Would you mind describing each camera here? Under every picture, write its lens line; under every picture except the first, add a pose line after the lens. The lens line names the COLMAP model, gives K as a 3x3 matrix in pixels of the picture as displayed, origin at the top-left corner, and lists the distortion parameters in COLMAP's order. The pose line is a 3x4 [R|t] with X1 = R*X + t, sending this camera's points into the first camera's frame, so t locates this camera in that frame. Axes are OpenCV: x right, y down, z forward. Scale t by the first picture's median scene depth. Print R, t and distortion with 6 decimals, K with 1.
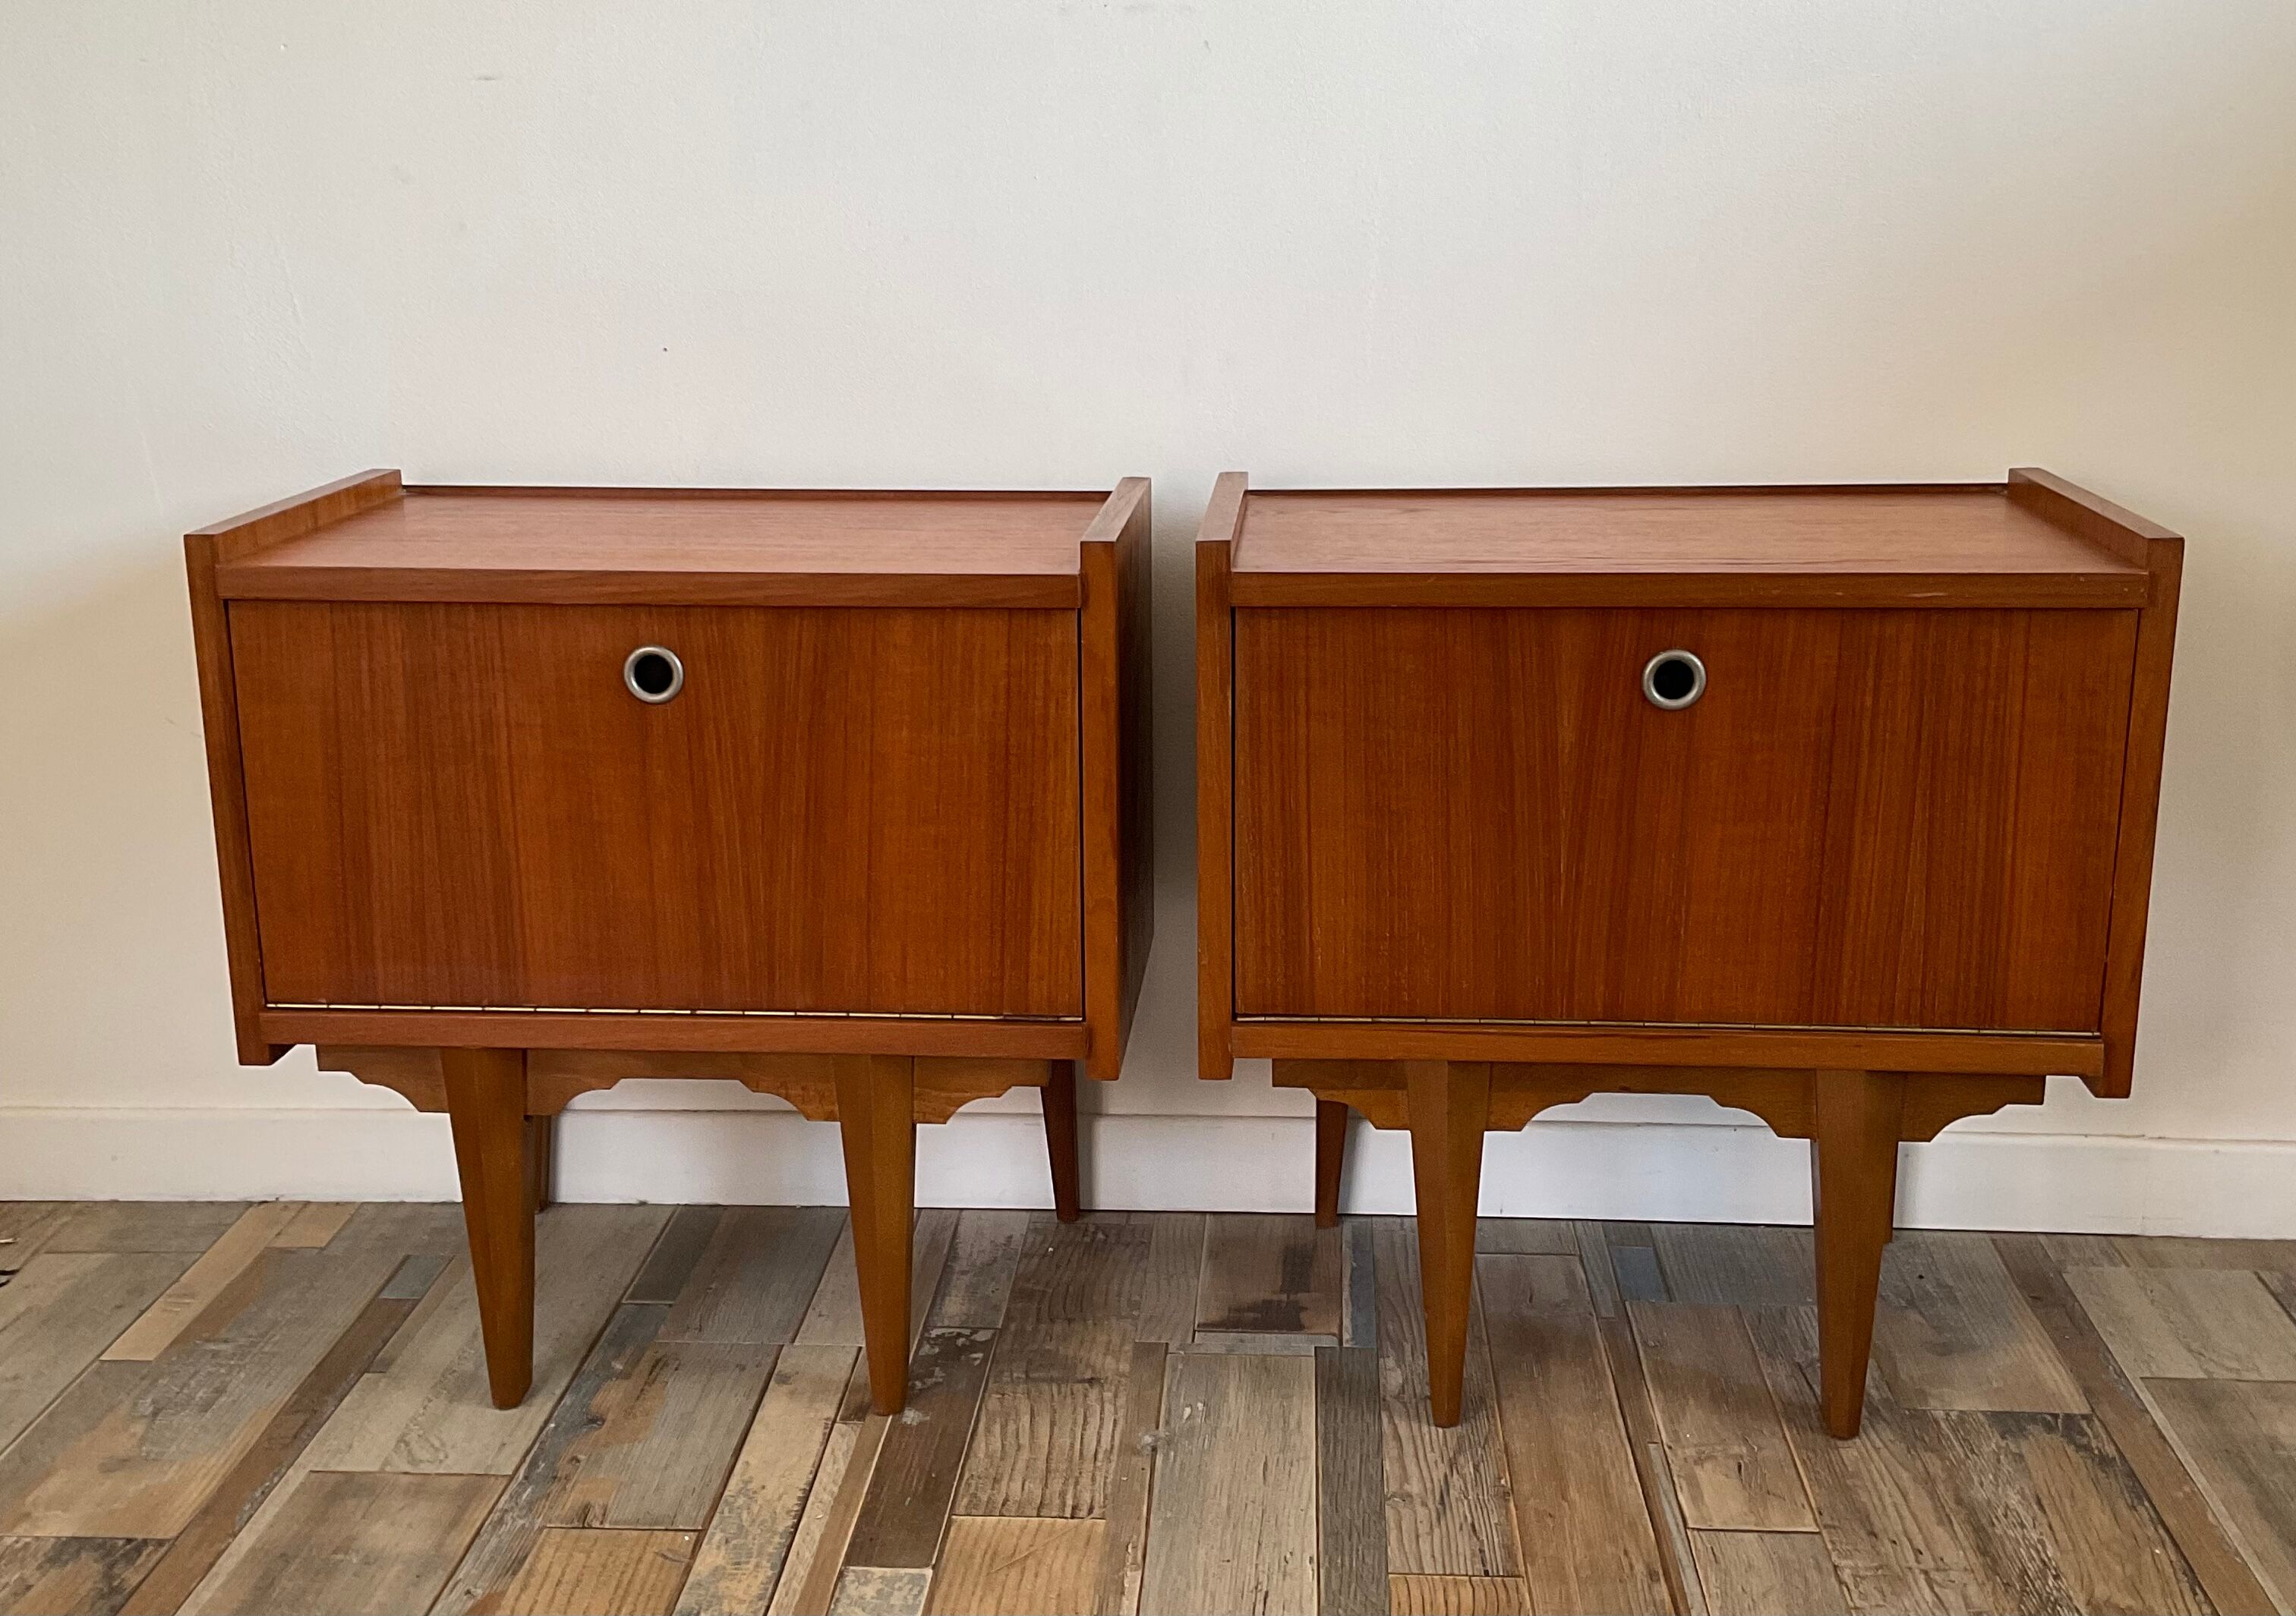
lens RADIAL K [[2525.4, 0, 1136.8], [0, 2525.4, 800.9], [0, 0, 1]] dist [0.044766, 0.000000]
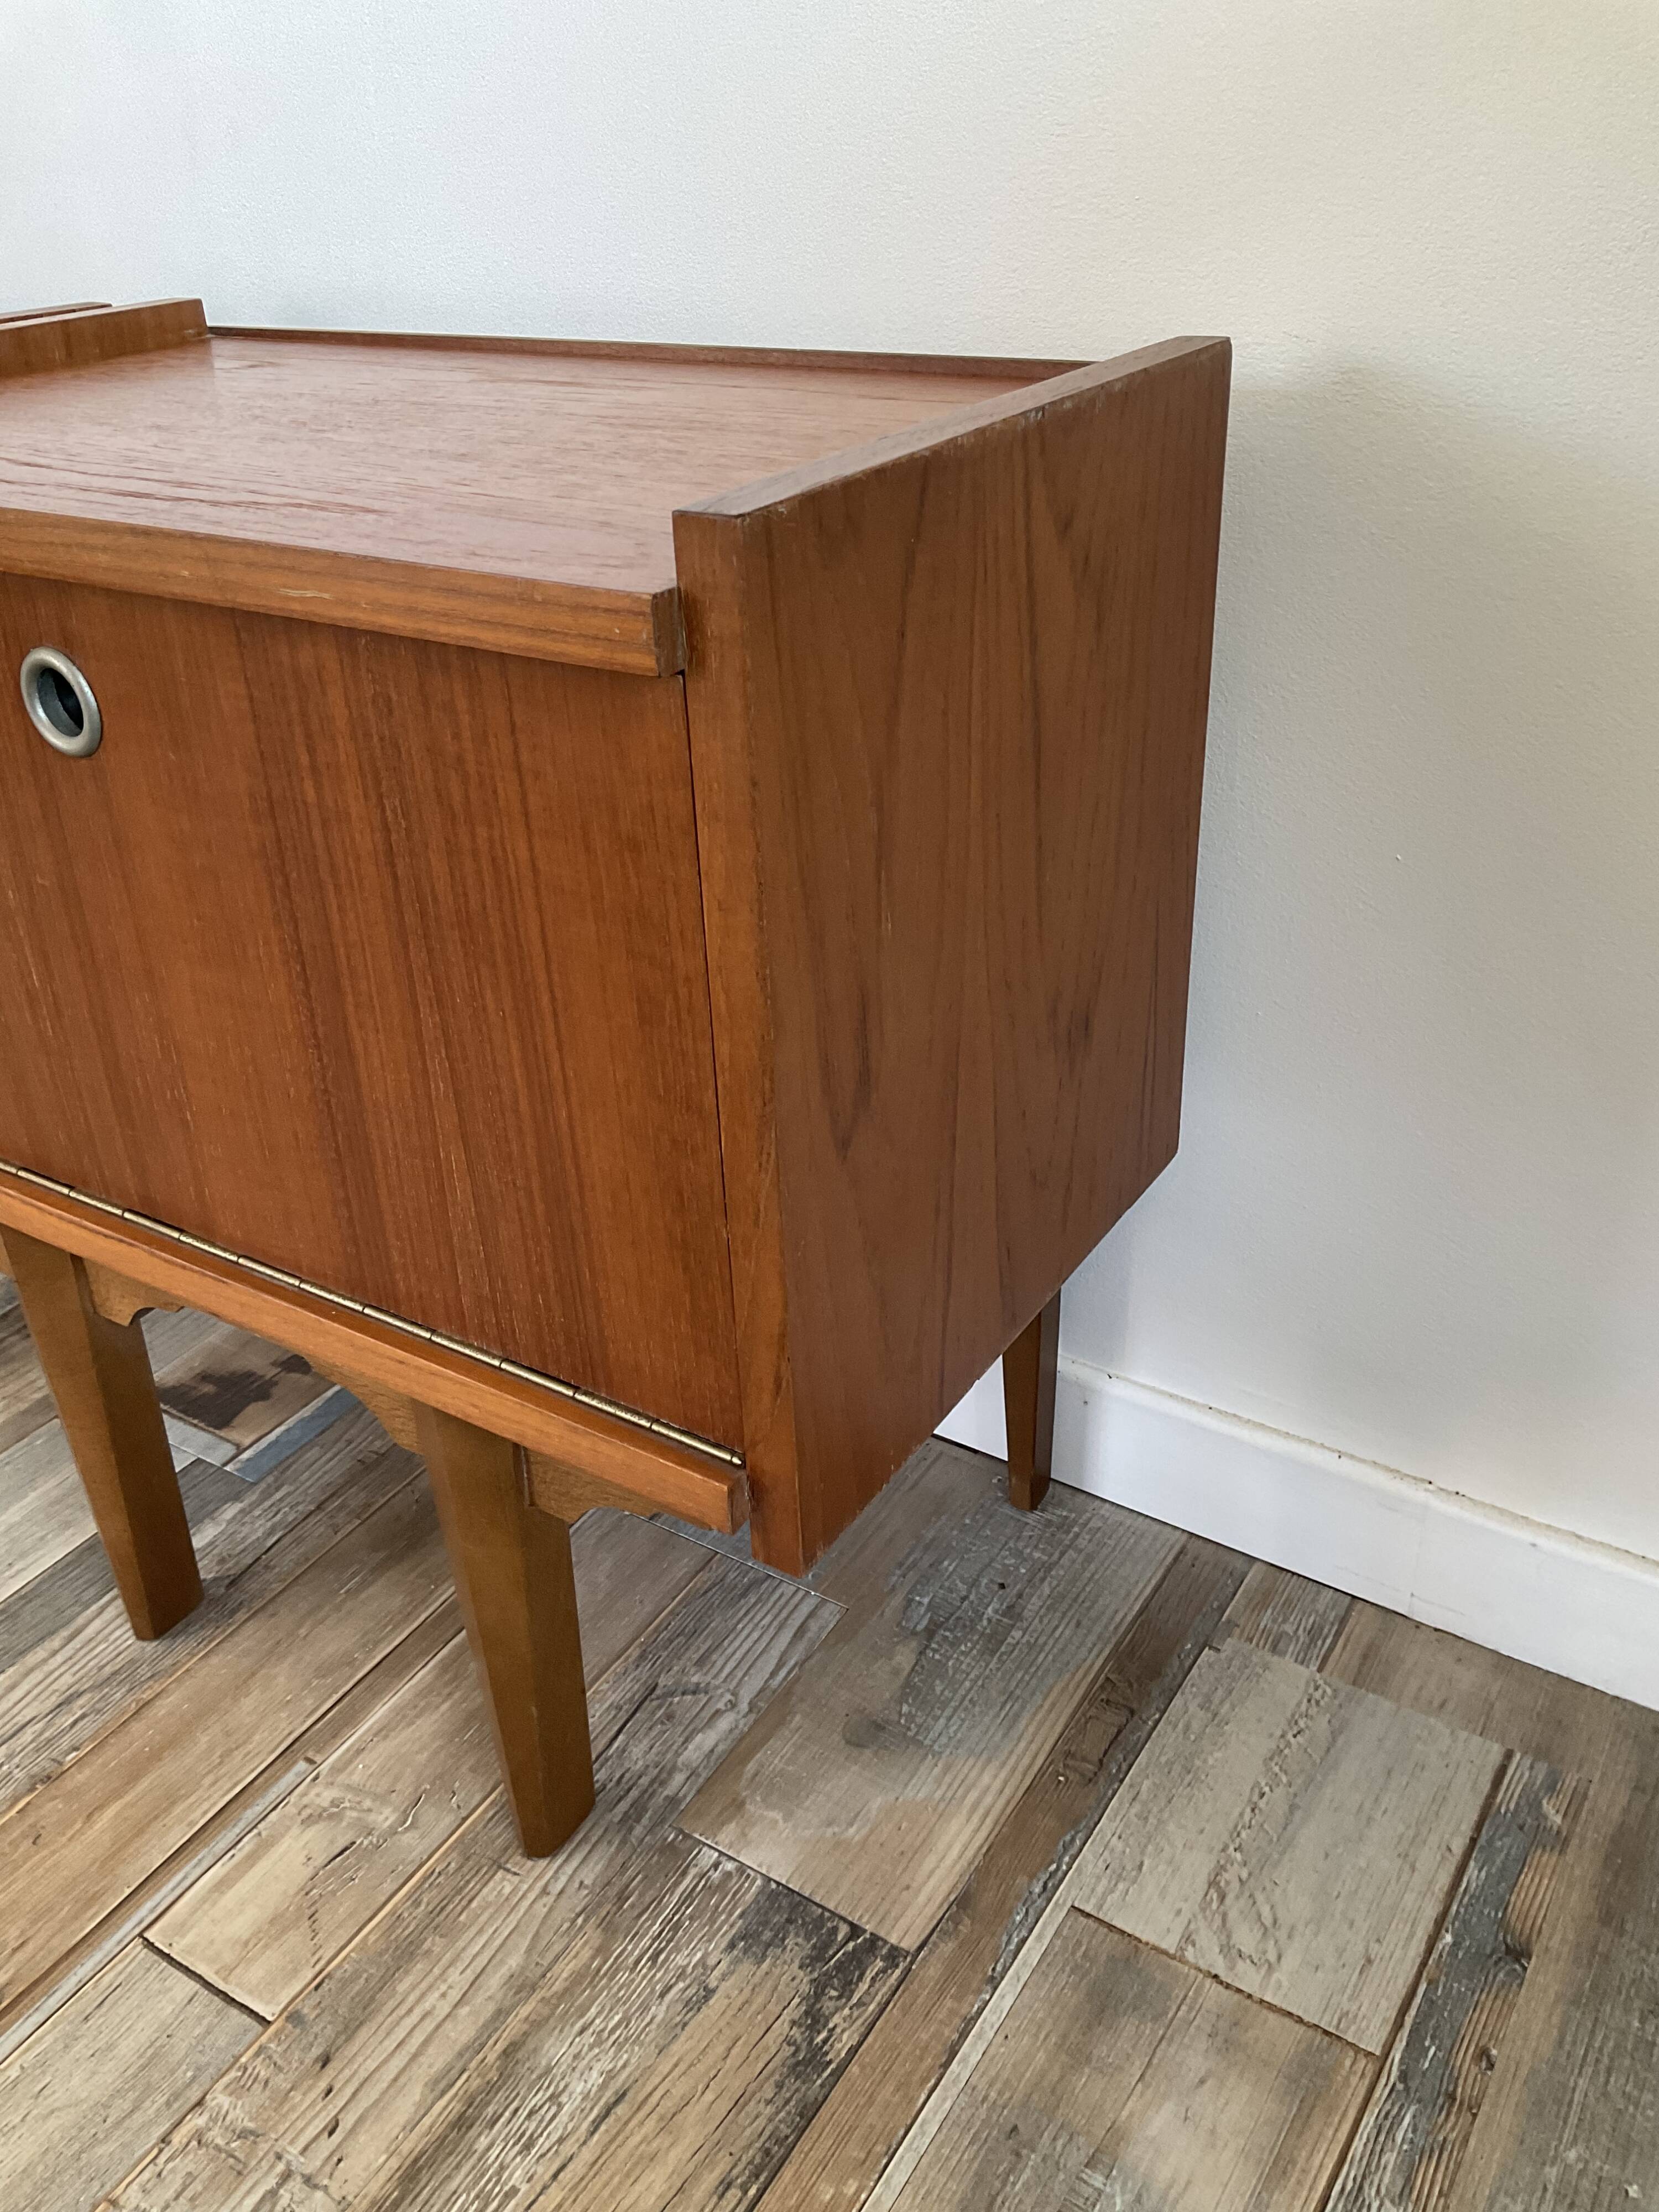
lens RADIAL K [[1841.5, 0, 819.3], [0, 1841.5, 1099.3], [0, 0, 1]] dist [0.044573, -0.078854]
pose [[0.879048, 0.210452, -0.427768, 0.530087], [-0.089099, 0.954003, 0.286252, -0.092485], [0.468334, -0.213516, 0.857365, 0.673832]]
